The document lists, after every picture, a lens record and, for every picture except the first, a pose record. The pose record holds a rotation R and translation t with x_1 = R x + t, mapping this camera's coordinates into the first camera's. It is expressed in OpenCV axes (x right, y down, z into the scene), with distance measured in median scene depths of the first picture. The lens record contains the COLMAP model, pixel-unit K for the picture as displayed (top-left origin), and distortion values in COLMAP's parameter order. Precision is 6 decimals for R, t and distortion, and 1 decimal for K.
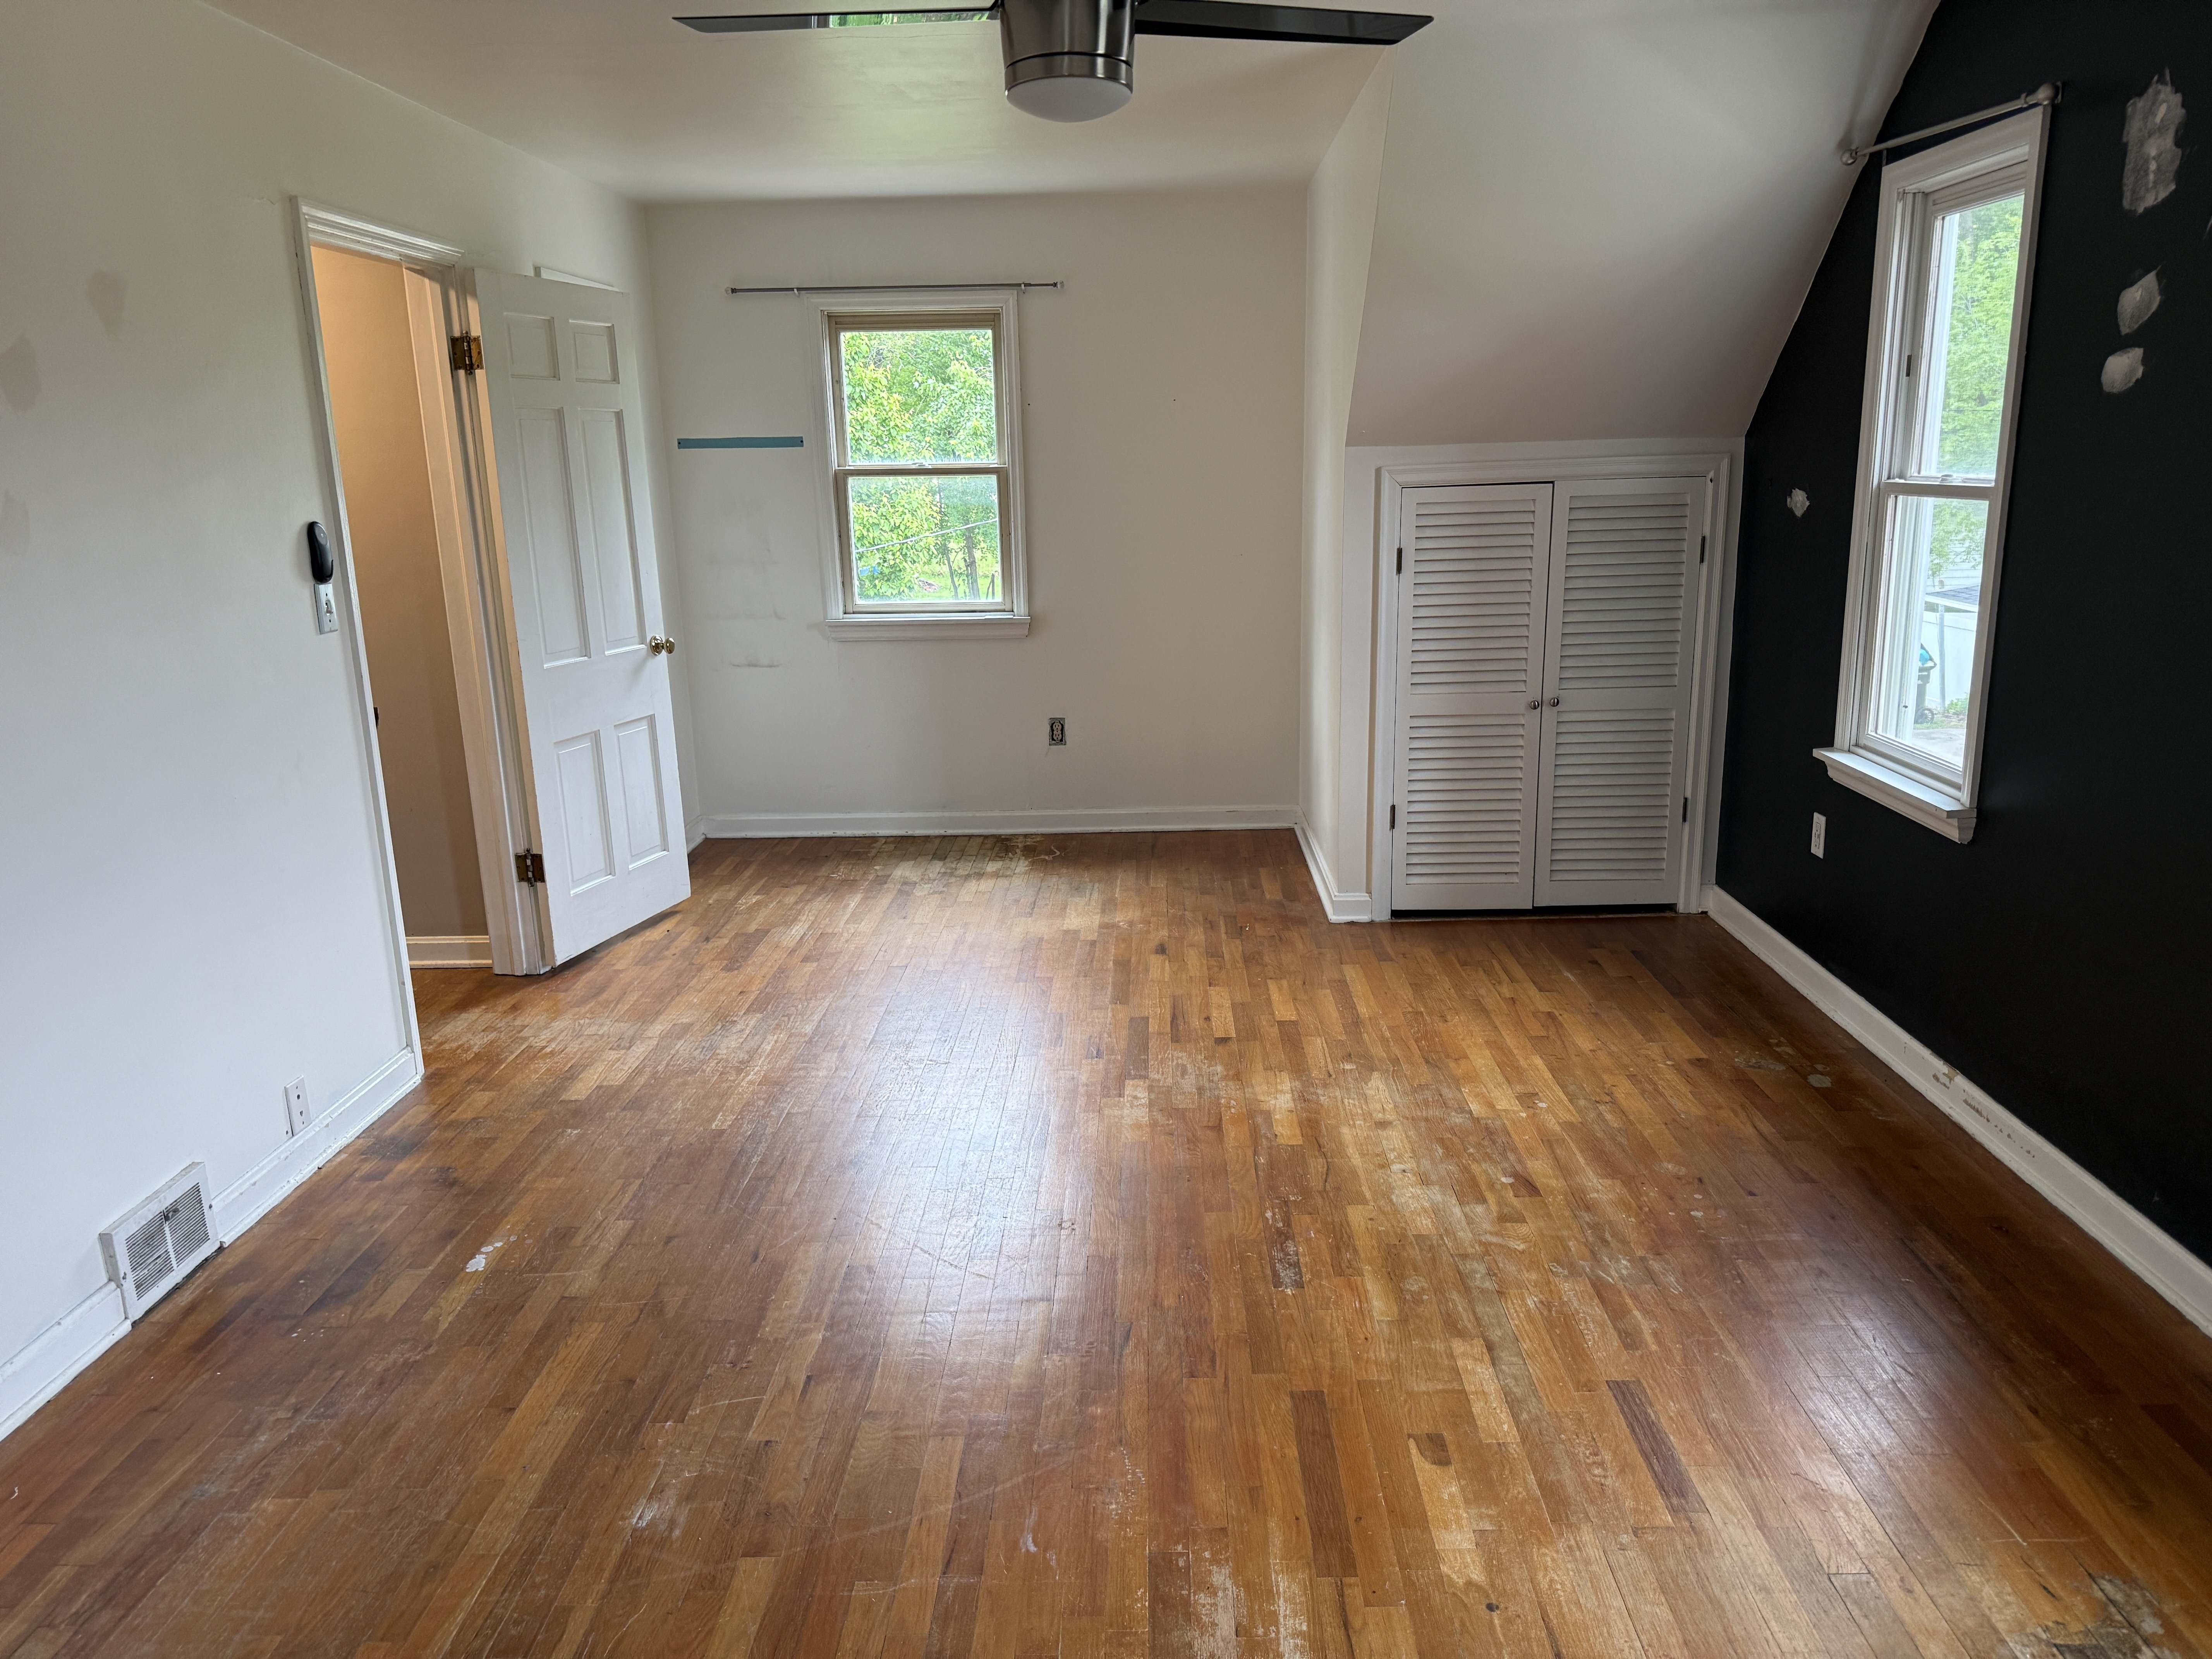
lens RADIAL K [[1557.3, 0, 1109.1], [0, 1557.3, 820.6], [0, 0, 1]] dist [0.027373, -0.041430]
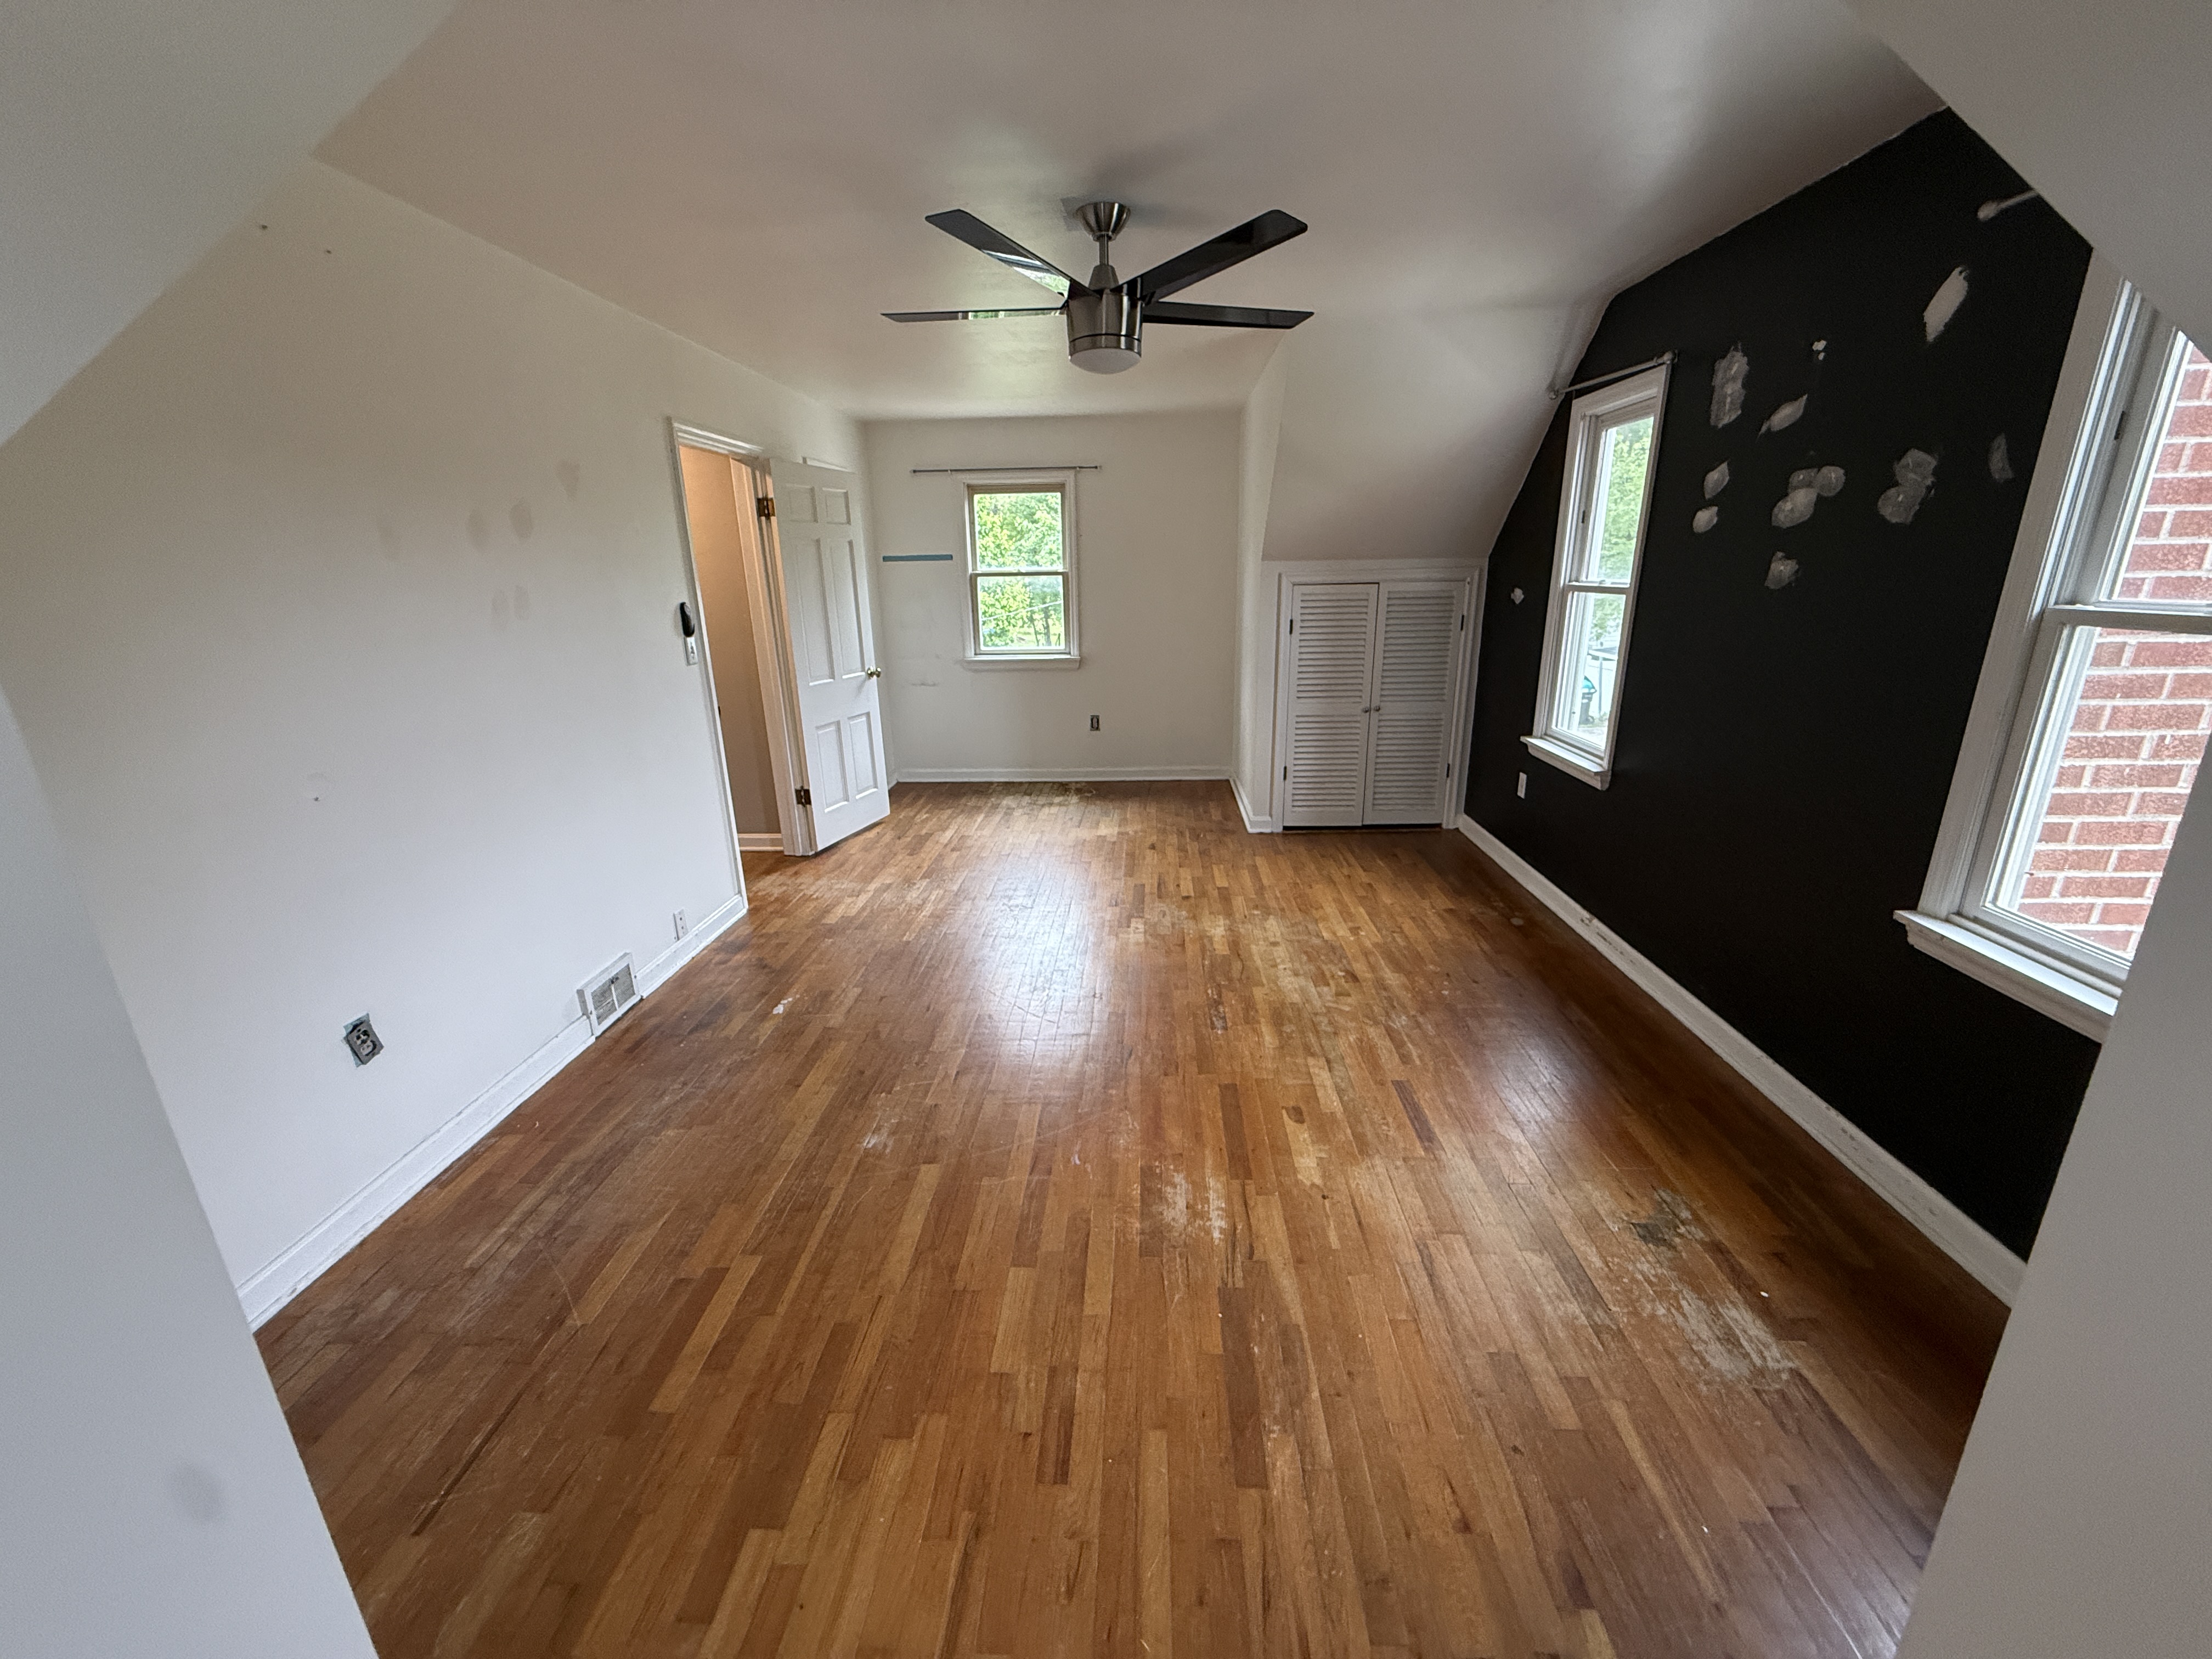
lens RADIAL K [[883.5, 0, 1105.1], [0, 883.5, 822.3], [0, 0, 1]] dist [0.000063, 0.000505]
pose [[0.999719, 0.010409, -0.021319, 0.001005], [-0.009261, 0.998540, 0.053218, 0.003012], [0.021842, -0.053006, 0.998355, -0.018275]]
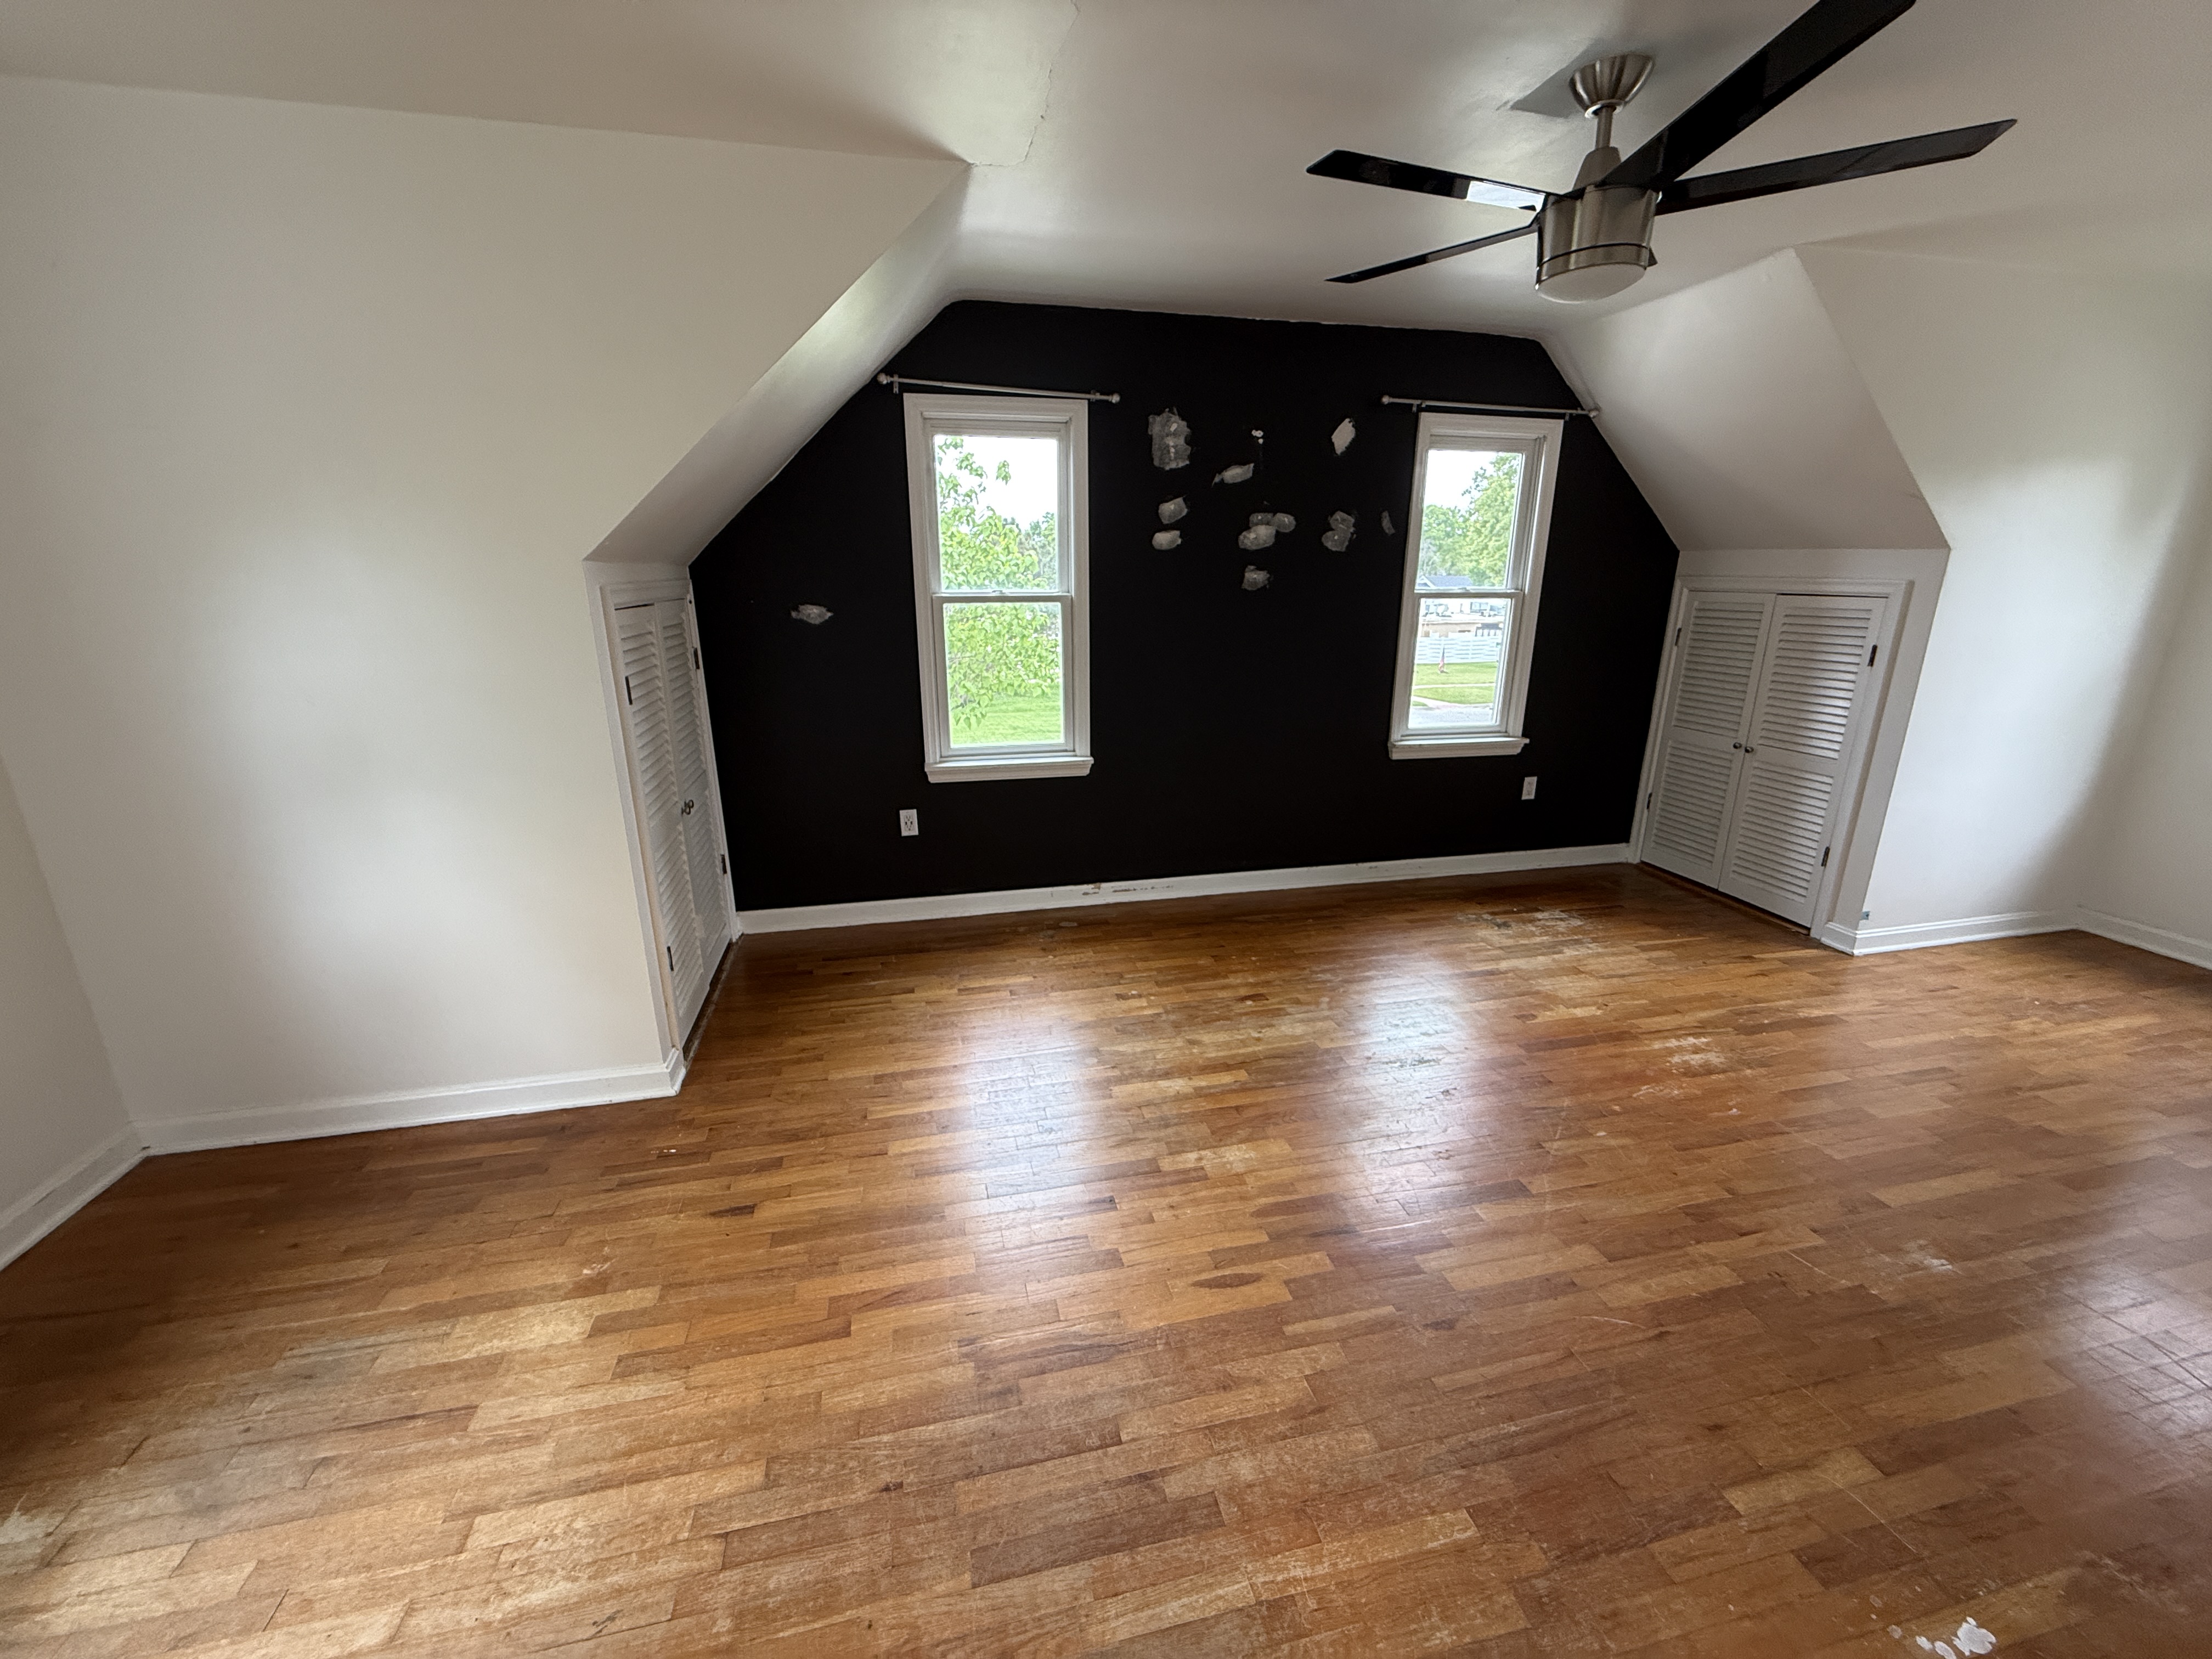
lens RADIAL K [[883.5, 0, 1095.9], [0, 883.5, 827.1], [0, 0, 1]] dist [0.000063, 0.000505]
pose [[-0.243830, -0.248993, 0.937310, -0.534294], [0.229669, 0.924163, 0.305246, -0.266797], [-0.942231, 0.289699, -0.168153, 1.201780]]
